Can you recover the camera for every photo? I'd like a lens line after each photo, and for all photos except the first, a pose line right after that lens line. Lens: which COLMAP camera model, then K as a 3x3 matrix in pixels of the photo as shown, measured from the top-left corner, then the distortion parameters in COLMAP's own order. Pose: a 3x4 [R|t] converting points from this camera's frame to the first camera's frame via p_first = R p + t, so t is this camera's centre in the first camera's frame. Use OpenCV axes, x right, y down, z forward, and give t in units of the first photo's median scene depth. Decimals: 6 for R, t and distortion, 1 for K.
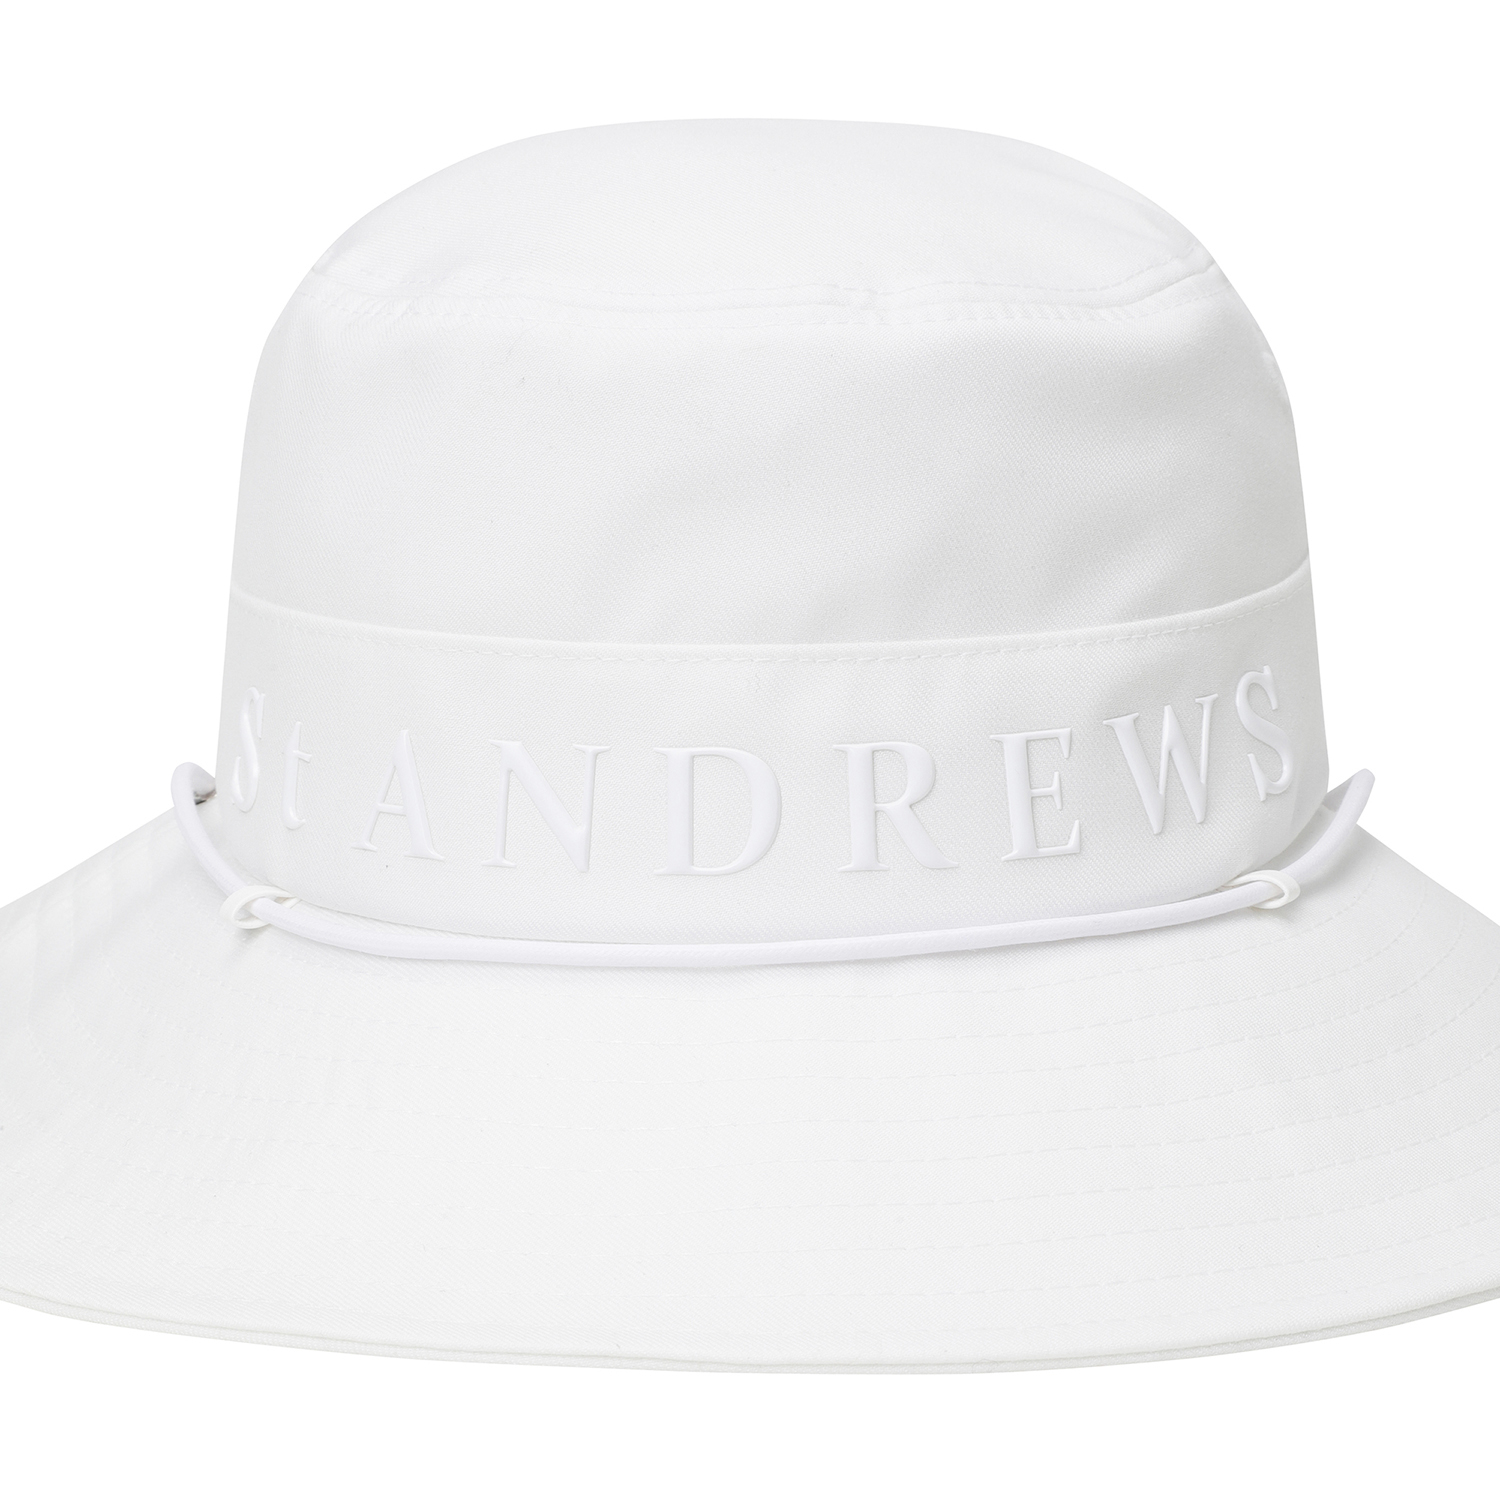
lens RADIAL K [[3759.7, 0, 750.4], [0, 3759.7, 748.0], [0, 0, 1]] dist [0.061315, 0.000000]
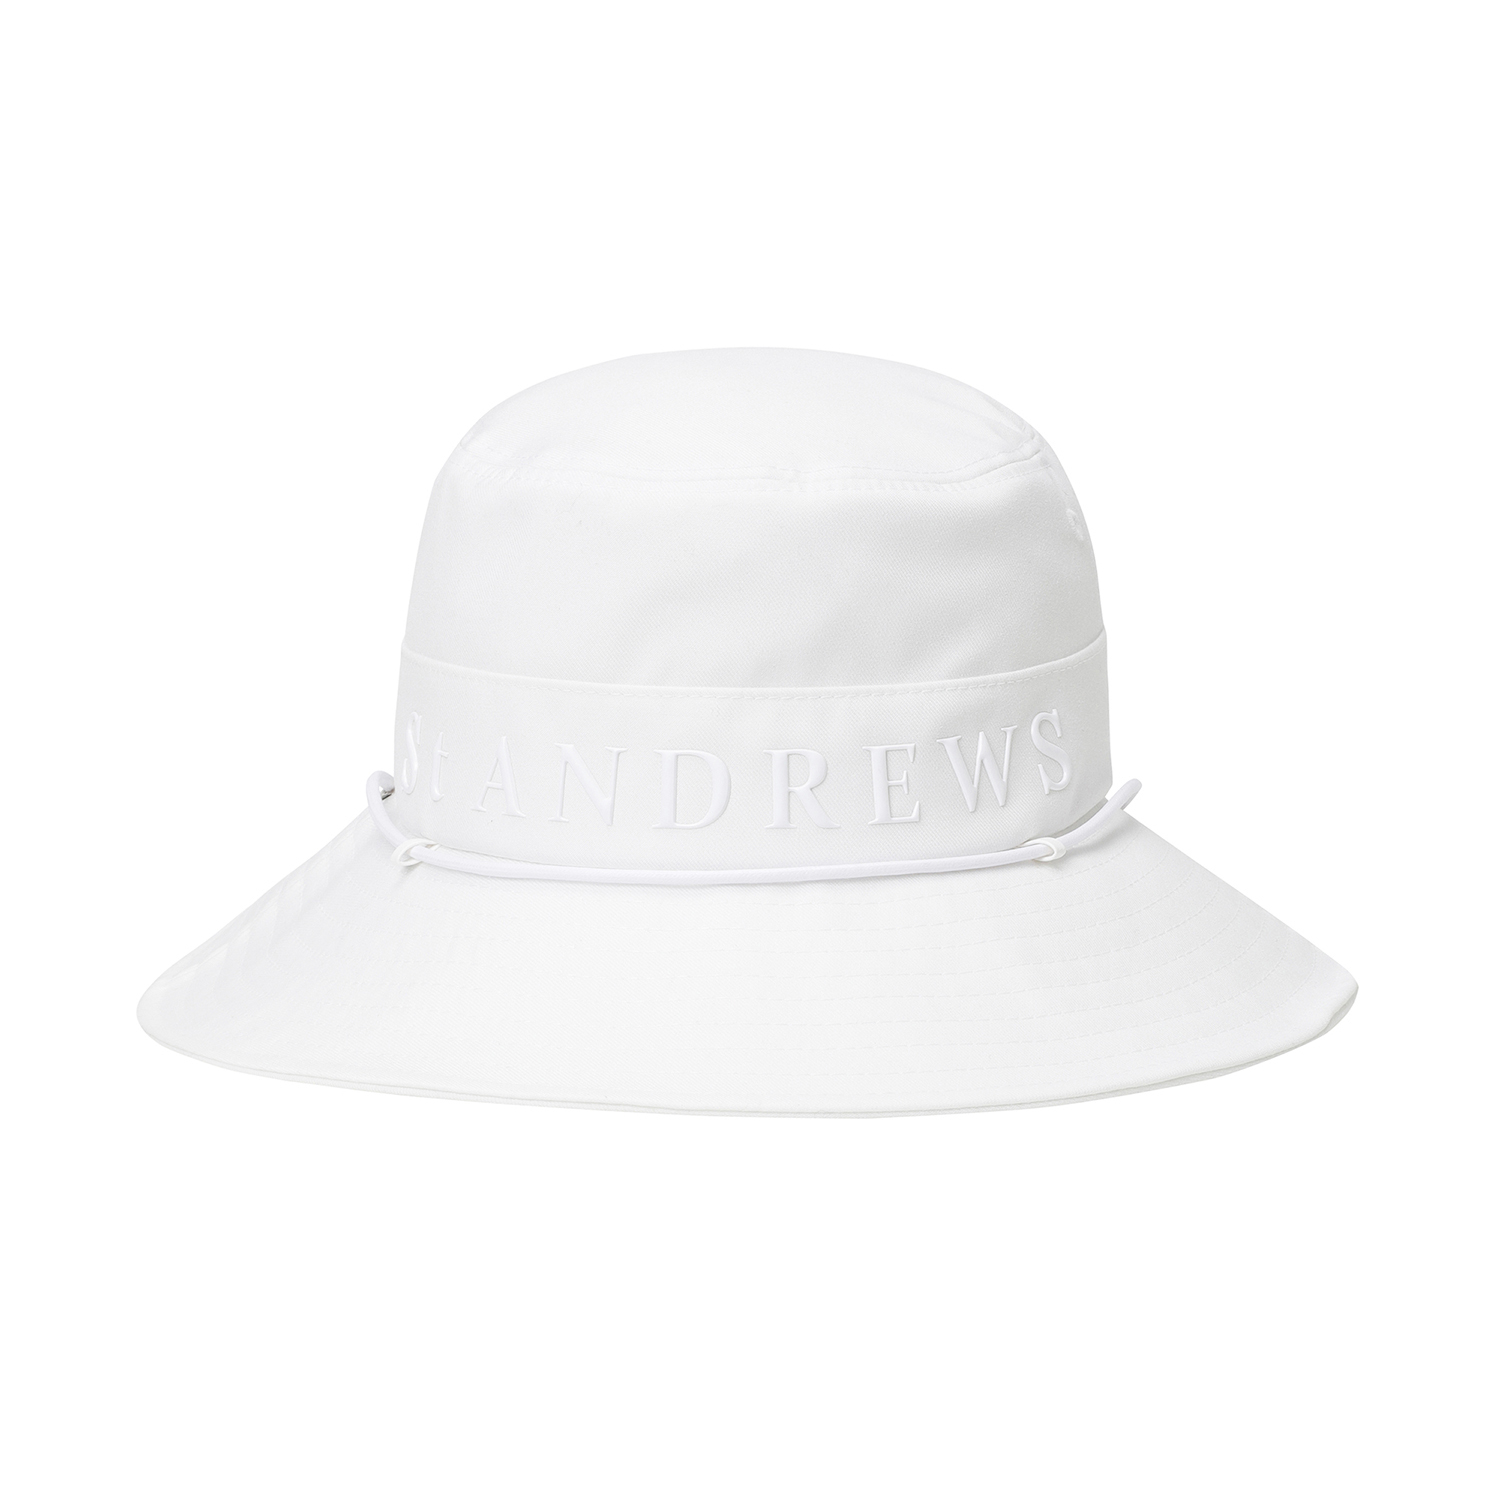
lens RADIAL K [[3494.5, 0, 784.3], [0, 3494.5, 701.0], [0, 0, 1]] dist [0.278070, 0.000000]
pose [[0.998735, 0.020527, -0.045907, 0.097344], [-0.021878, 0.999337, -0.029110, 0.021154], [0.045279, 0.030077, 0.998521, -0.496274]]
